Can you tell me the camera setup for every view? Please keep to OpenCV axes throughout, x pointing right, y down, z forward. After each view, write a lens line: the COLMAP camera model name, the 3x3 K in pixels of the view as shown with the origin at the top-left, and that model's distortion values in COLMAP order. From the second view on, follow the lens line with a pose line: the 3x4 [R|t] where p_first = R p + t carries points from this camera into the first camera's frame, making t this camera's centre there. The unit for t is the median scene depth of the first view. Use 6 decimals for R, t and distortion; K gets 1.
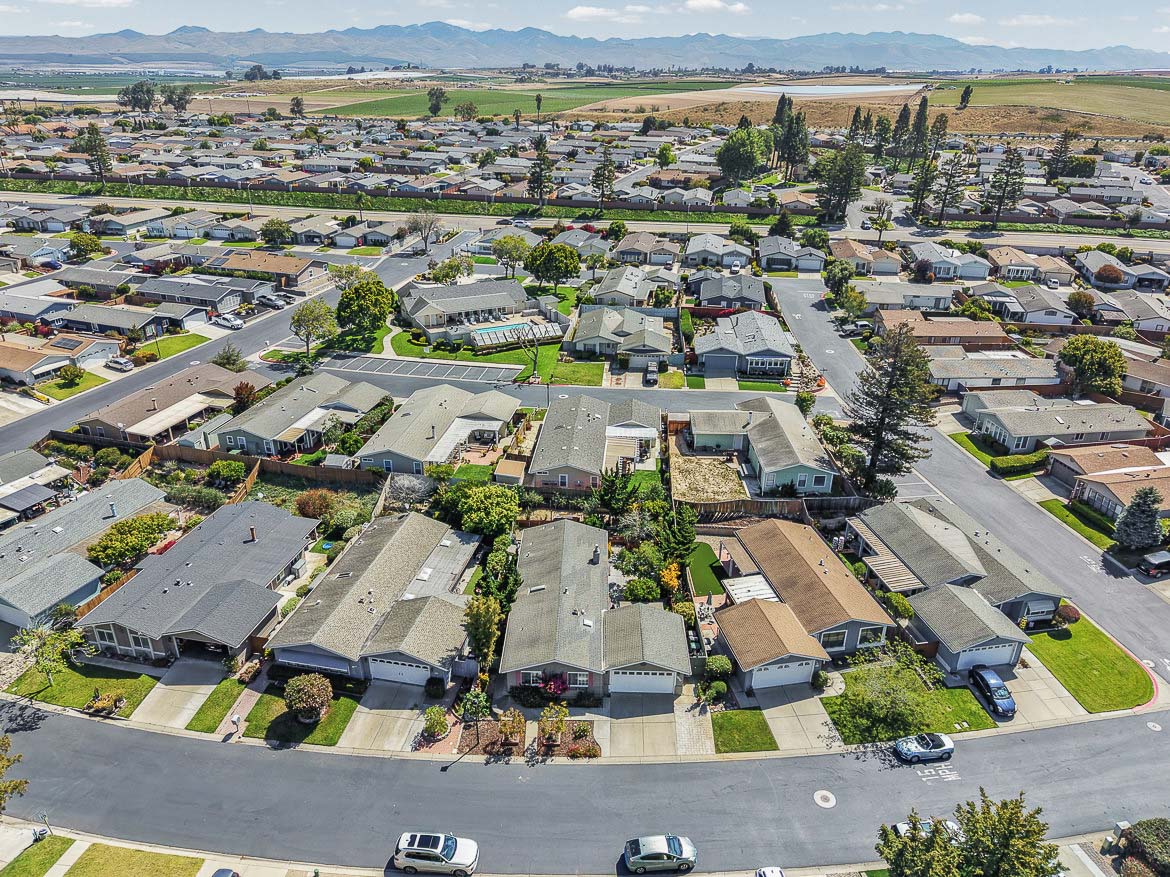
lens RADIAL K [[796.9, 0, 585.0], [0, 796.9, 438.5], [0, 0, 1]] dist [0.027669, -0.033681]
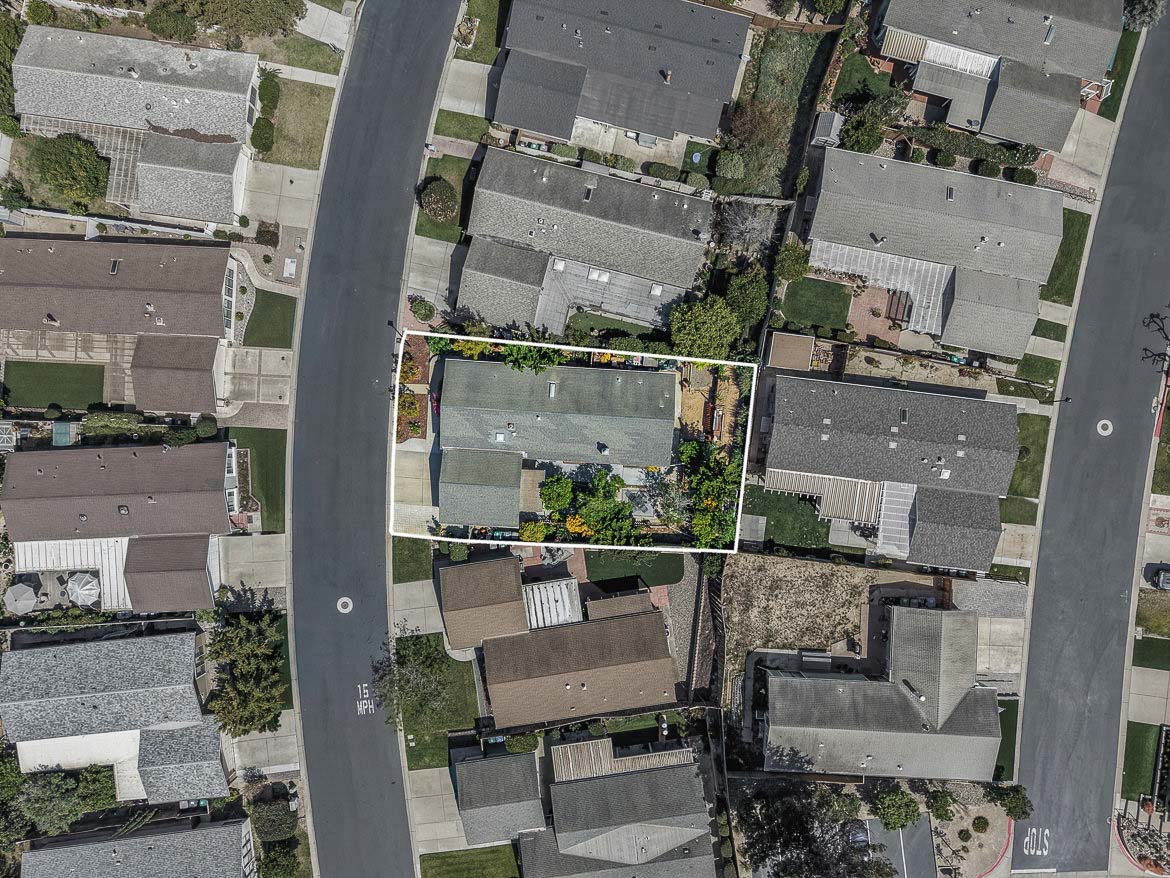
lens RADIAL K [[796.9, 0, 585.0], [0, 796.9, 439.0], [0, 0, 1]] dist [0.027669, -0.033681]
pose [[-0.051536, 0.998218, -0.030067, 0.024017], [-0.431427, 0.004899, 0.902134, -0.563643], [0.900674, 0.059464, 0.430406, 0.462229]]
